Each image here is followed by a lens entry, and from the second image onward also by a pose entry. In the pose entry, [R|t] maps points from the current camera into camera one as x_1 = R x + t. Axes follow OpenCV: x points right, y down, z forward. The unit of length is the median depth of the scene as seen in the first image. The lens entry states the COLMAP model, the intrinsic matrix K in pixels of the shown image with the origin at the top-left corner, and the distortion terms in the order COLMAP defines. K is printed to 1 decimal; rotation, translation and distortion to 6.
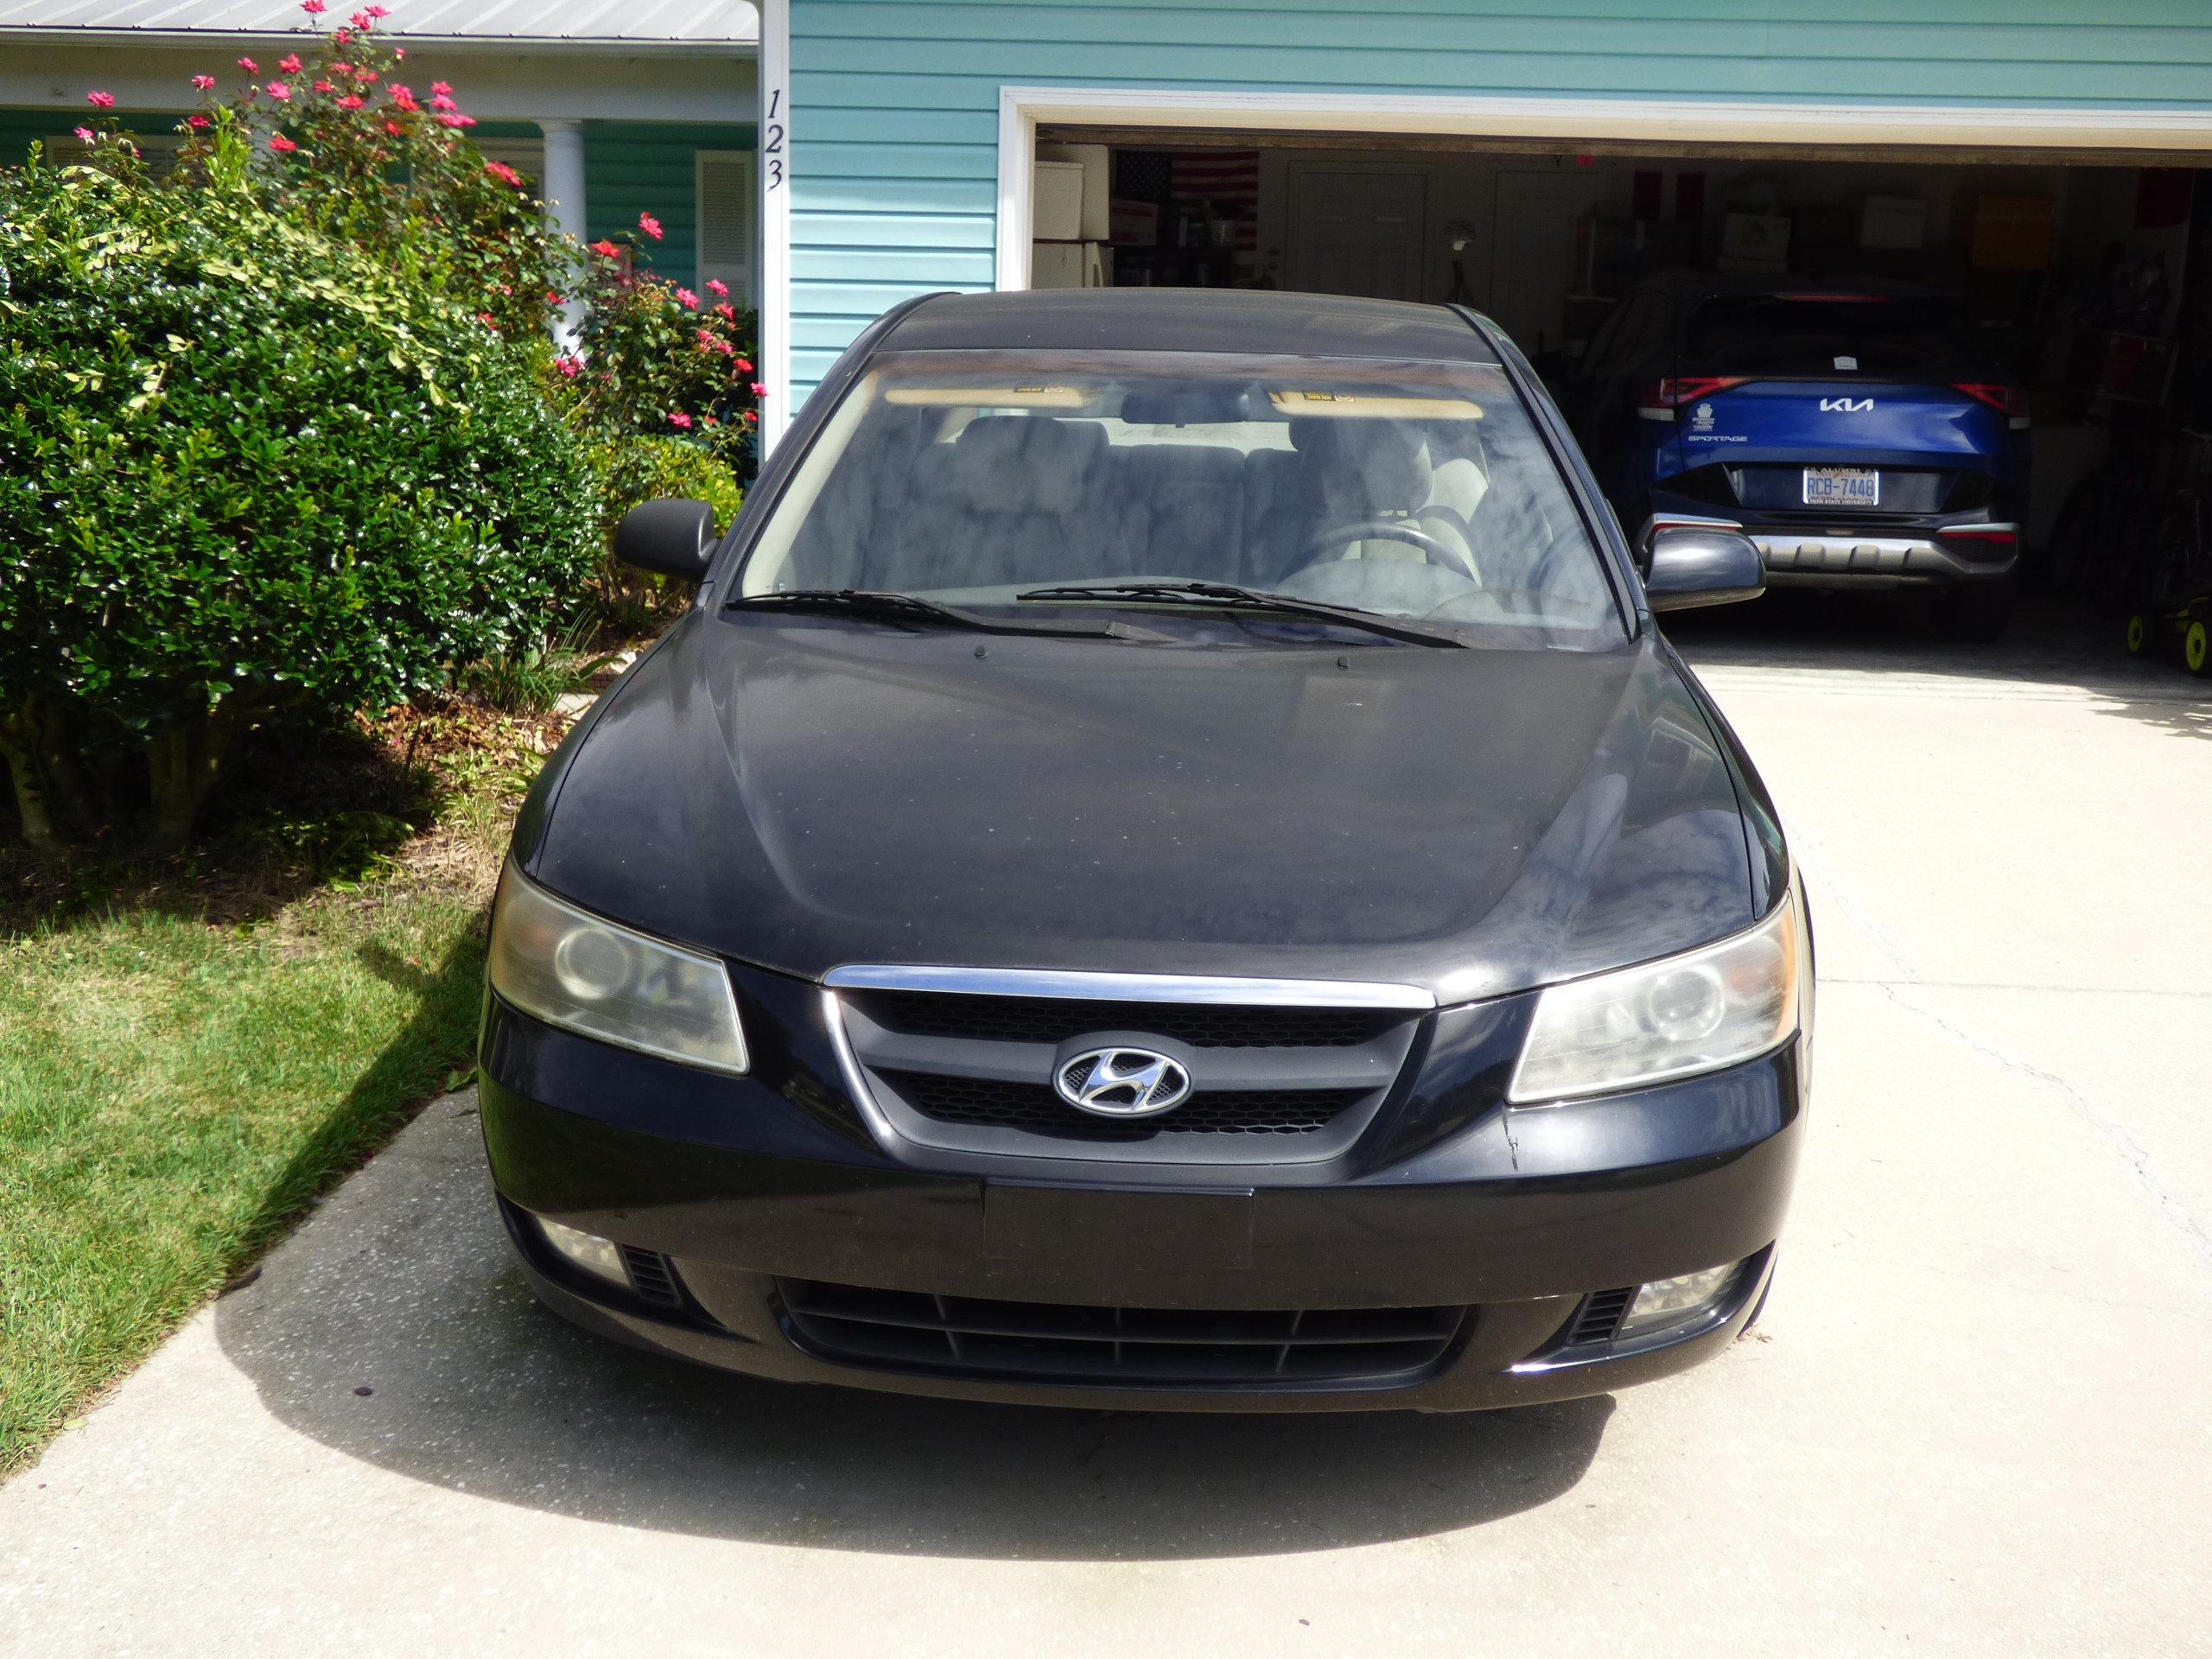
lens RADIAL K [[2403.5, 0, 1106.0], [0, 2403.5, 829.5], [0, 0, 1]] dist [-0.002272, -0.002434]
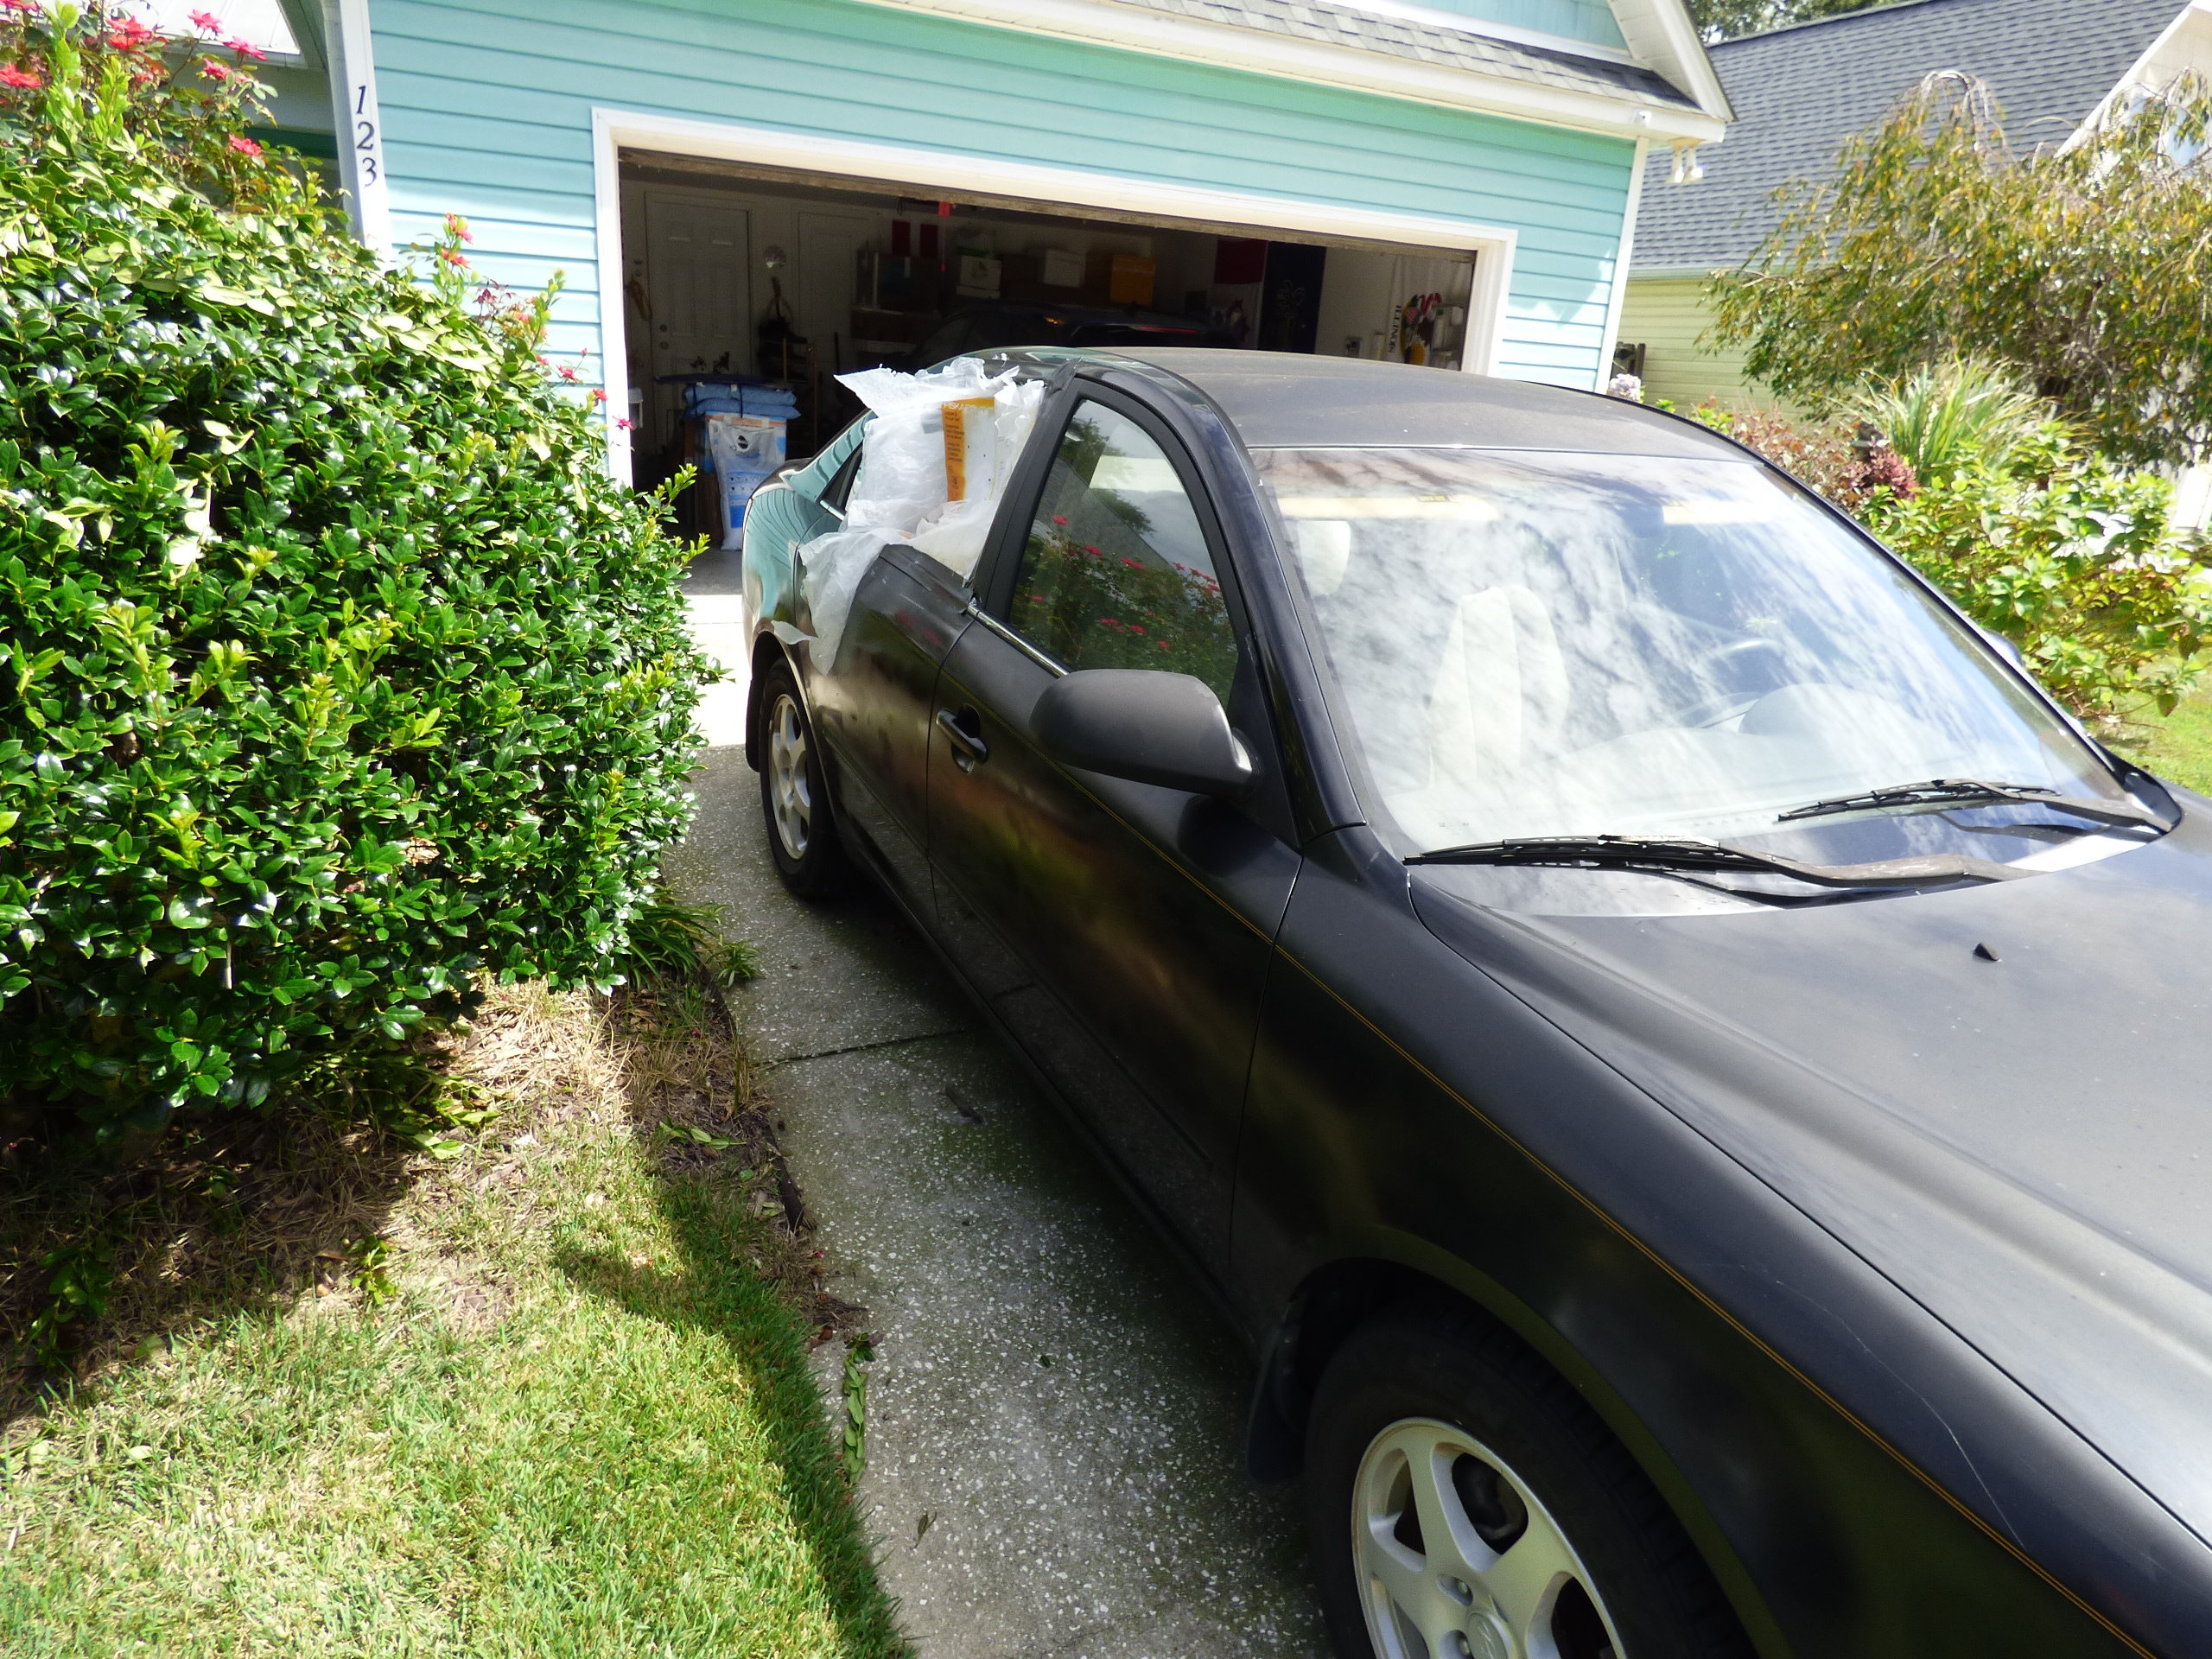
lens RADIAL K [[1344.0, 0, 1106.0], [0, 1344.0, 829.5], [0, 0, 1]] dist [-0.000619, -0.000231]
pose [[0.867142, -0.137906, 0.478589, -0.180765], [0.058523, 0.982459, 0.177060, -0.076088], [-0.494611, -0.125527, 0.860001, 0.302166]]
